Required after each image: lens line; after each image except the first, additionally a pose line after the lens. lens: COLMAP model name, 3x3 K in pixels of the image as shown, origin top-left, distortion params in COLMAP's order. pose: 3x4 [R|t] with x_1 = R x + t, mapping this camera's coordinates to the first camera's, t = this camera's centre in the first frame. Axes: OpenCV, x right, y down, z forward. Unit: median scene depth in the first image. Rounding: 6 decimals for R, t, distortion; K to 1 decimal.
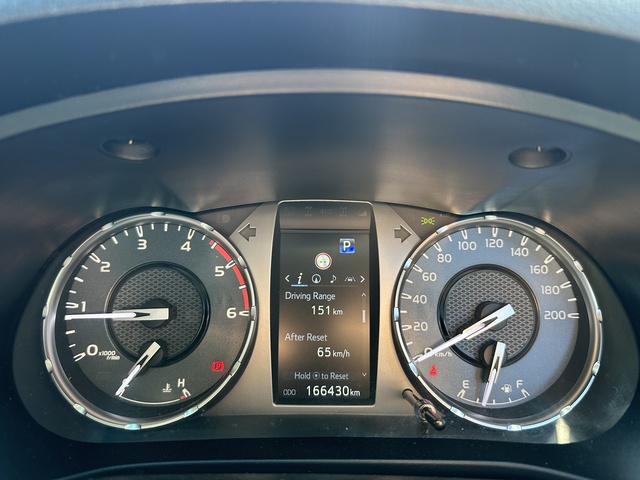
lens RADIAL K [[450.5, 0, 320.5], [0, 450.5, 240.9], [0, 0, 1]] dist [0.010879, -0.037992]
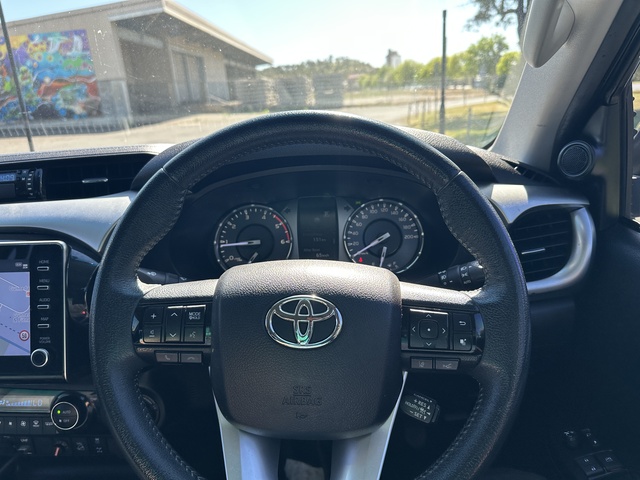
lens RADIAL K [[450.5, 0, 323.6], [0, 450.5, 242.5], [0, 0, 1]] dist [0.010879, -0.037992]
pose [[0.998182, -0.047951, -0.036506, 0.130350], [0.048883, 0.998490, 0.025062, 0.110421], [0.035249, -0.026801, 0.999019, -1.576691]]
